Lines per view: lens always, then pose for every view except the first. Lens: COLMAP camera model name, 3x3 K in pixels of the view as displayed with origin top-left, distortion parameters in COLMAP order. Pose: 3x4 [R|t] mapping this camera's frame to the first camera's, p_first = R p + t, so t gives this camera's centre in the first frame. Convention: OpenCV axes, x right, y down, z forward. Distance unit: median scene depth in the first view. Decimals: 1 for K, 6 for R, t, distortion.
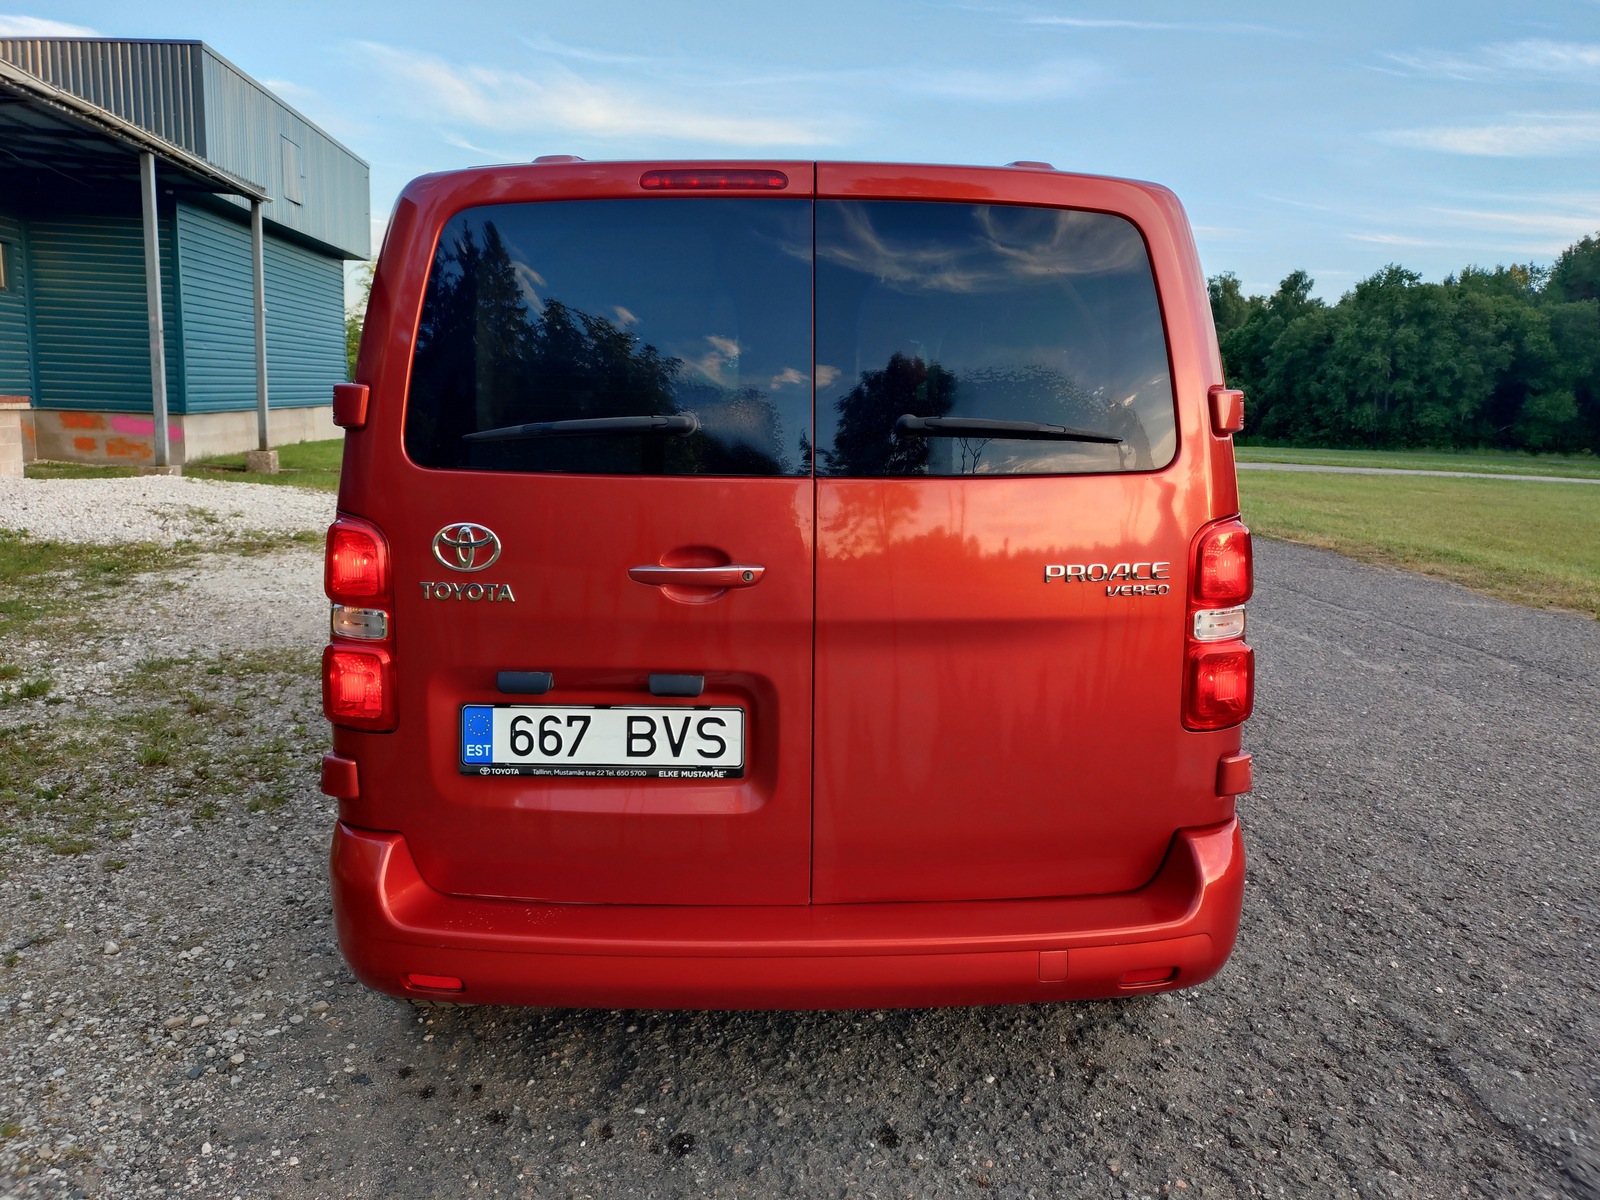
lens RADIAL K [[1214.5, 0, 809.3], [0, 1214.5, 601.2], [0, 0, 1]] dist [0.038573, -0.035556]
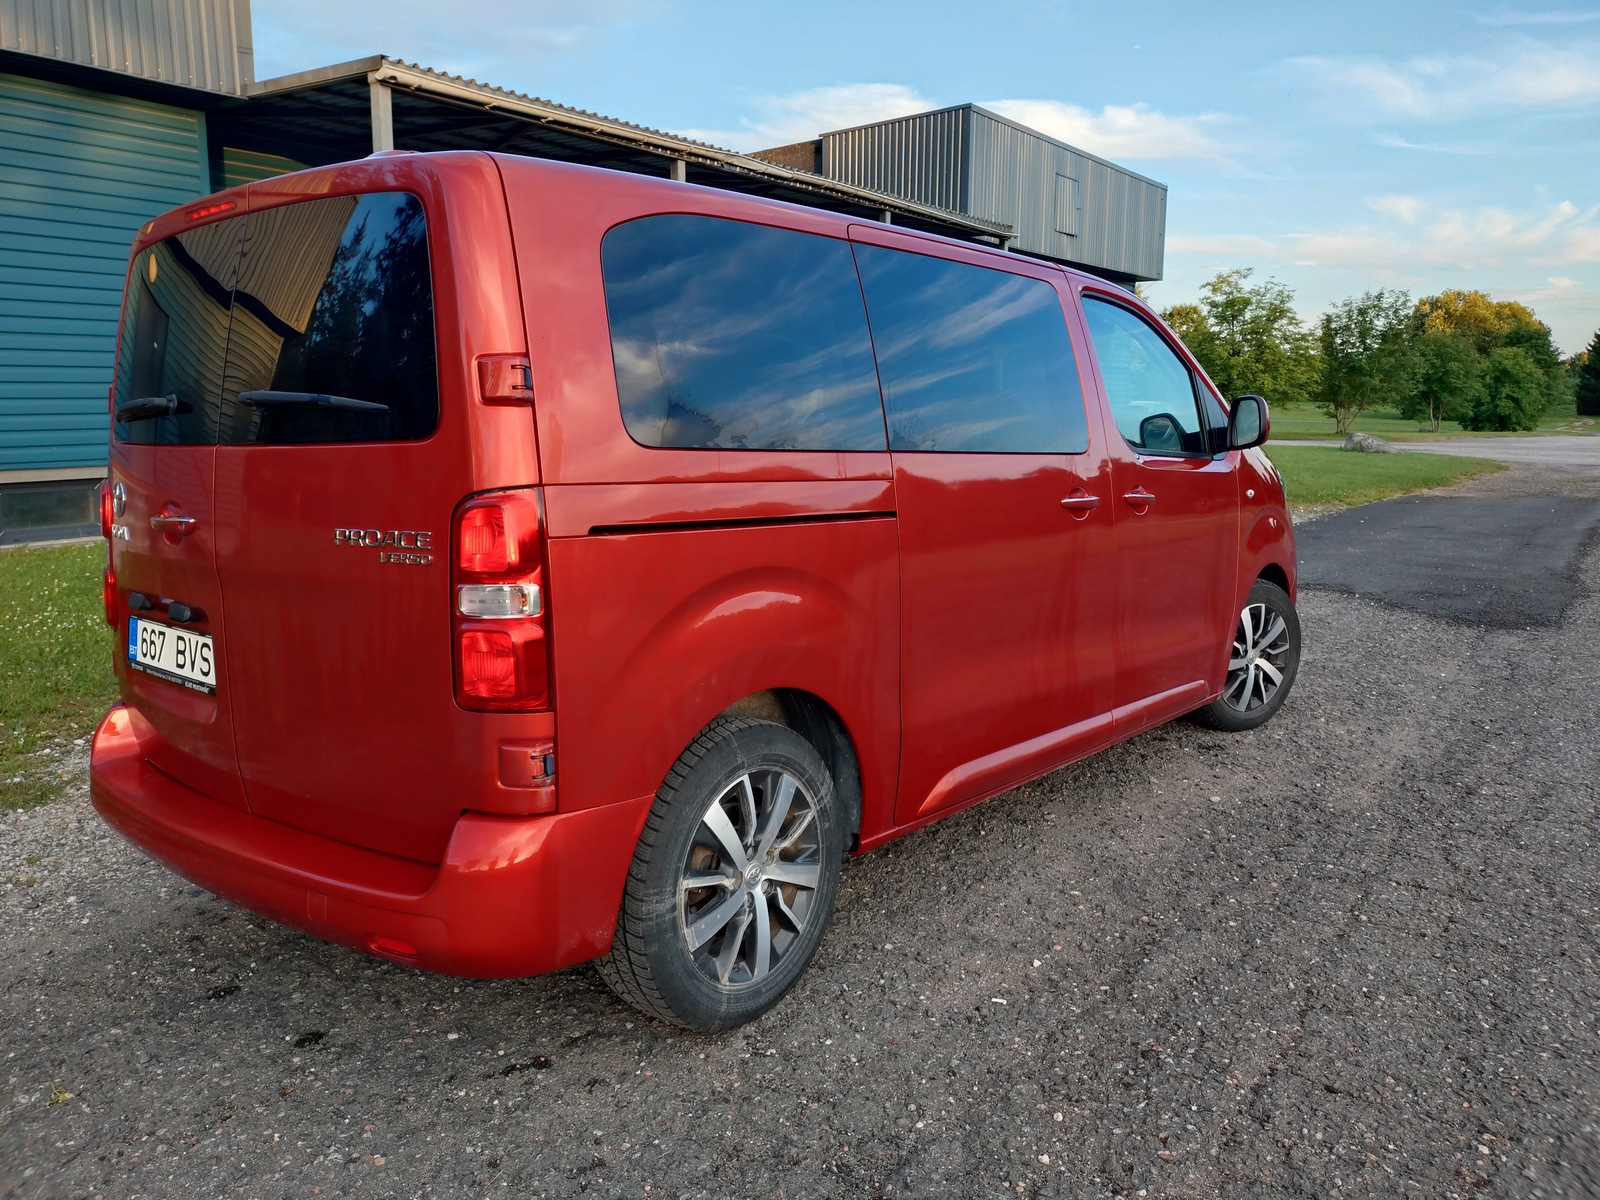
lens RADIAL K [[1214.5, 0, 809.3], [0, 1214.5, 601.2], [0, 0, 1]] dist [0.038573, -0.035556]
pose [[0.749002, 0.076541, -0.658132, 0.899454], [-0.087008, 0.996066, 0.016822, -0.015254], [0.656830, 0.044662, 0.752715, 0.355329]]
